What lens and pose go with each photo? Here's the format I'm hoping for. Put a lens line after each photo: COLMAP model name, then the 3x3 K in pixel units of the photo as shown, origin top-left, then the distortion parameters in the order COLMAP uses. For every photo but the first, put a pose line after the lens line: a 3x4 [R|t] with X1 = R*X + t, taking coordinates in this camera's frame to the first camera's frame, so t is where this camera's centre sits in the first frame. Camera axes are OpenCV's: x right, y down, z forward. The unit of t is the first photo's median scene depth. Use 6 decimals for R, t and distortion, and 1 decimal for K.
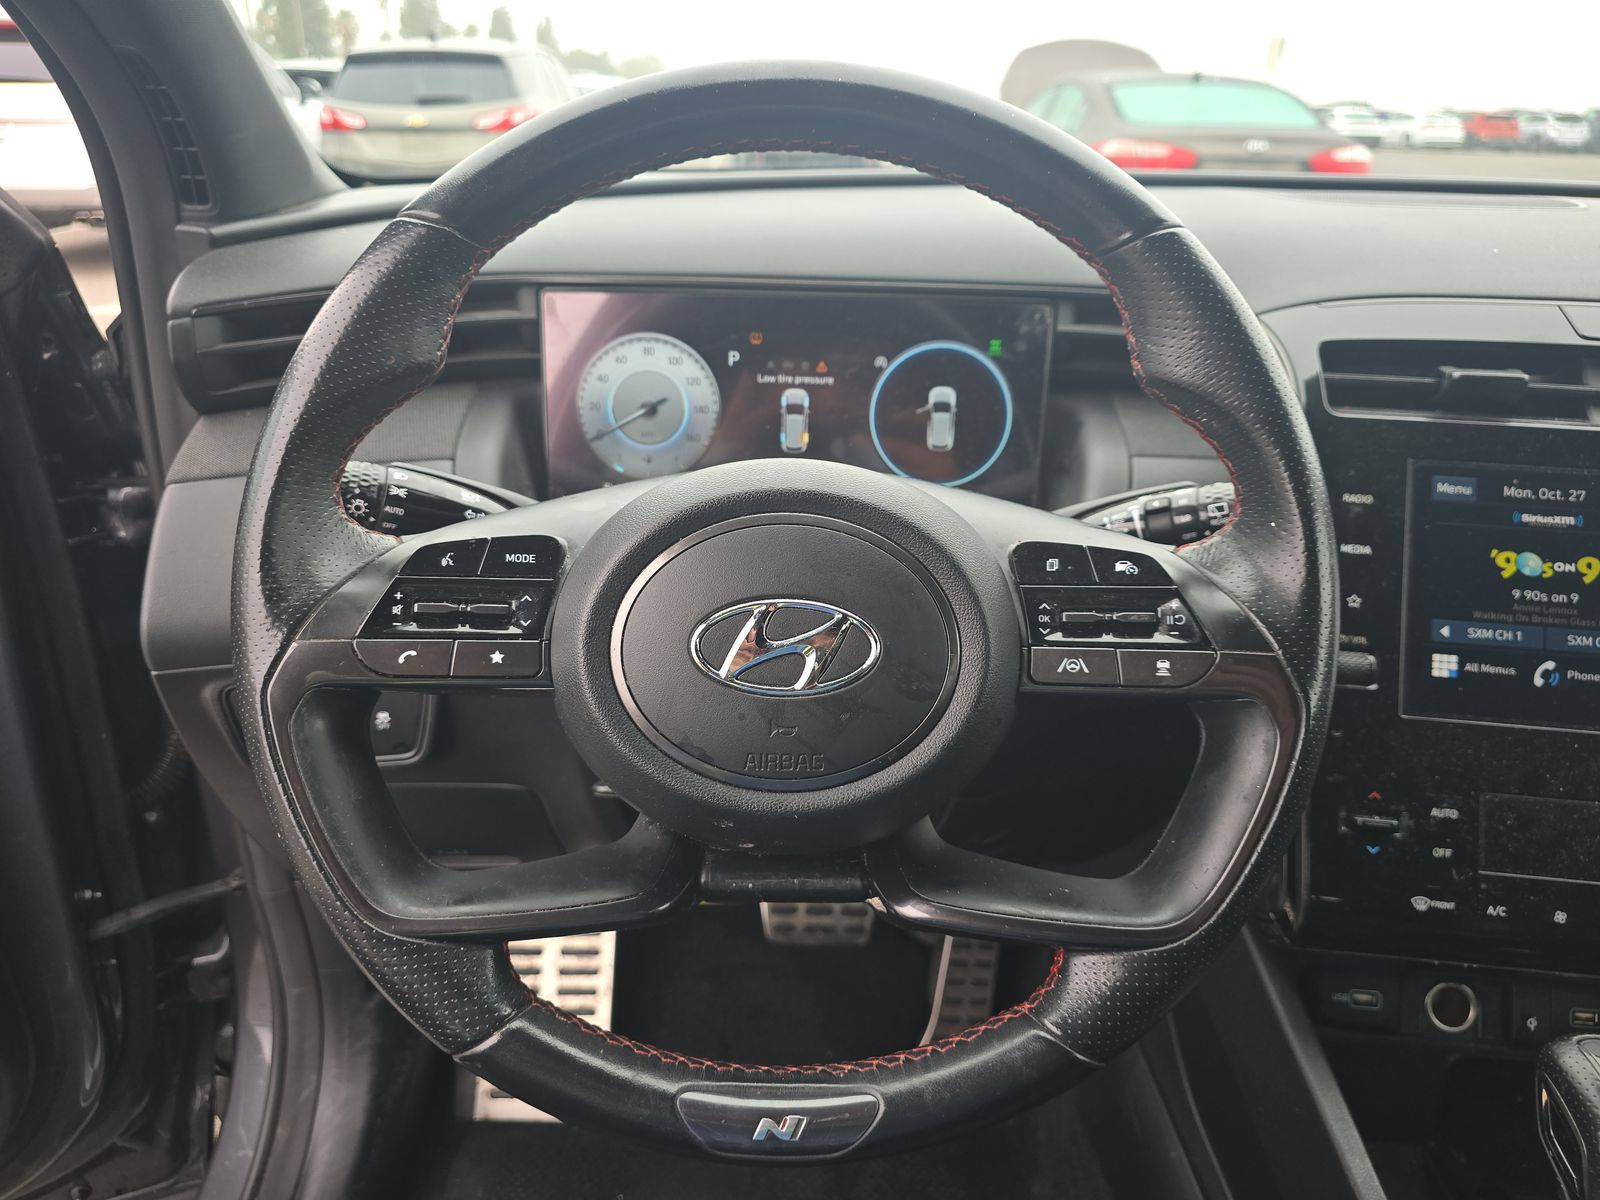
lens RADIAL K [[1074.5, 0, 799.1], [0, 1074.5, 610.6], [0, 0, 1]] dist [0.038629, -0.028542]
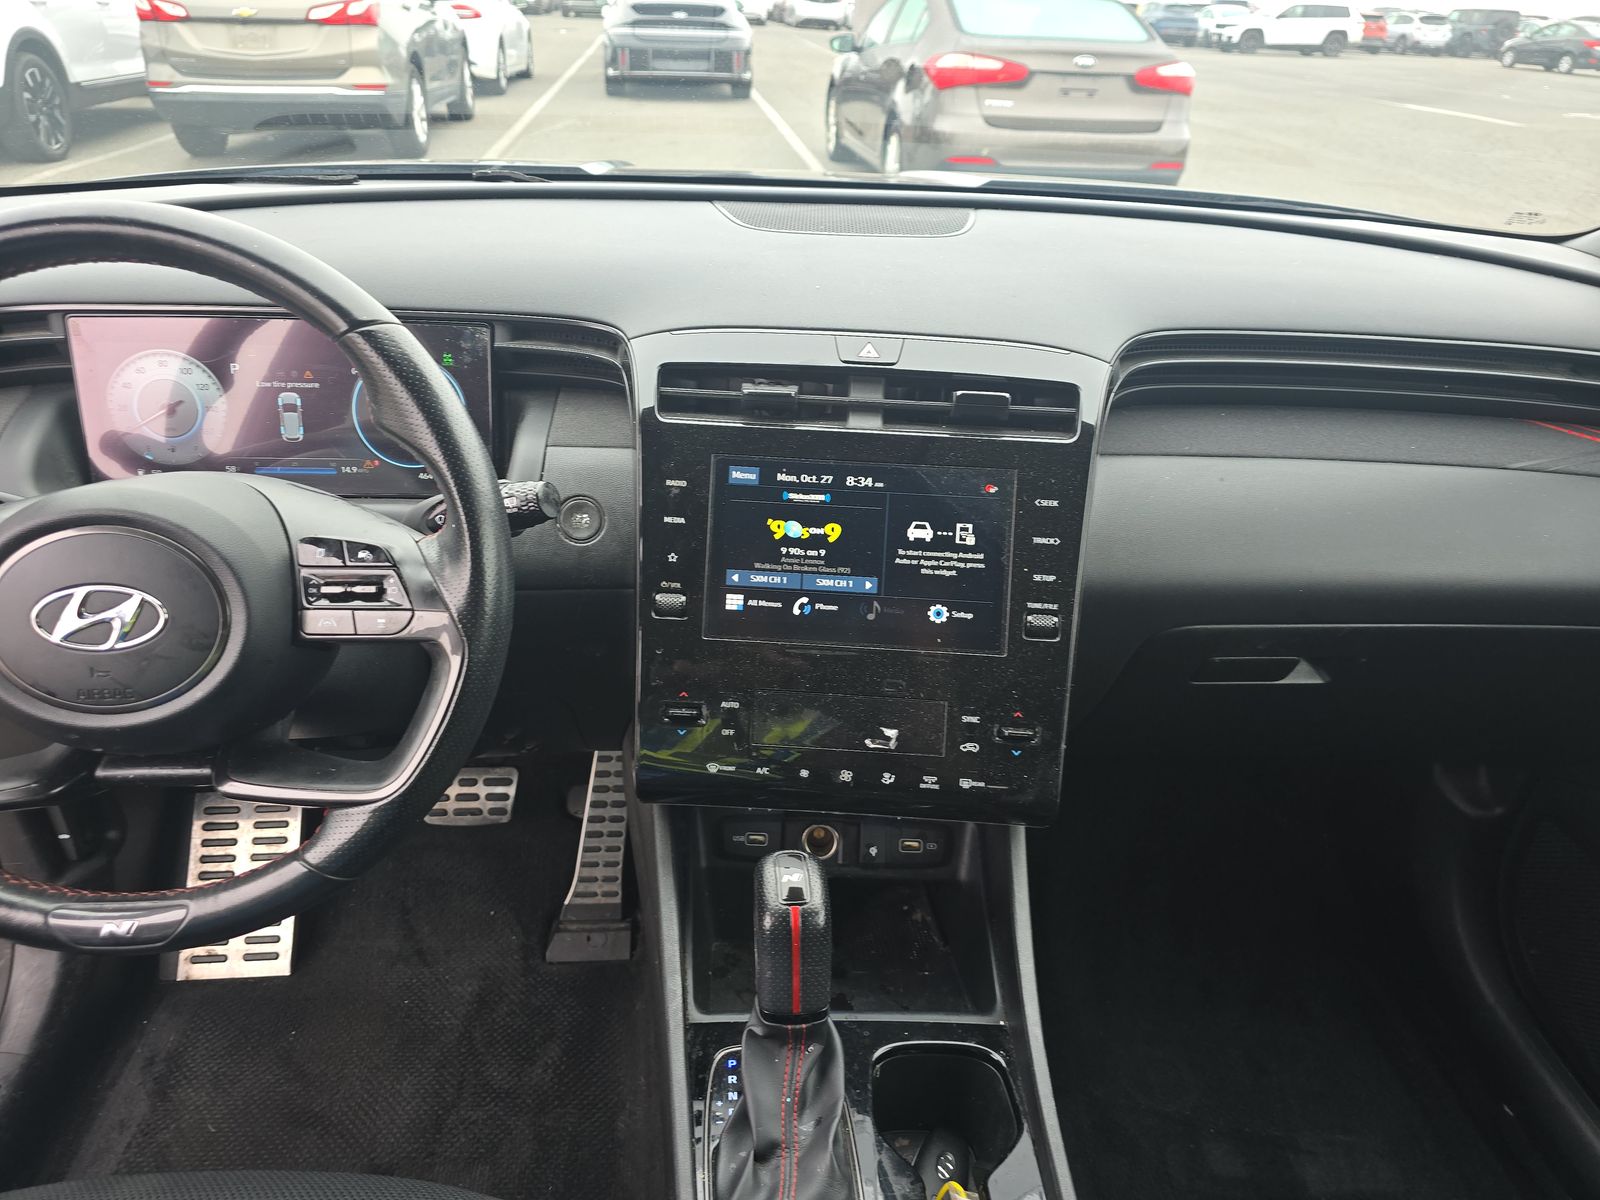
lens RADIAL K [[1074.5, 0, 805.9], [0, 1074.5, 592.3], [0, 0, 1]] dist [0.038629, -0.028542]
pose [[0.996324, -0.022564, 0.082643, 0.569977], [0.016120, 0.996837, 0.077824, -0.069099], [-0.084138, -0.076206, 0.993536, -0.396594]]
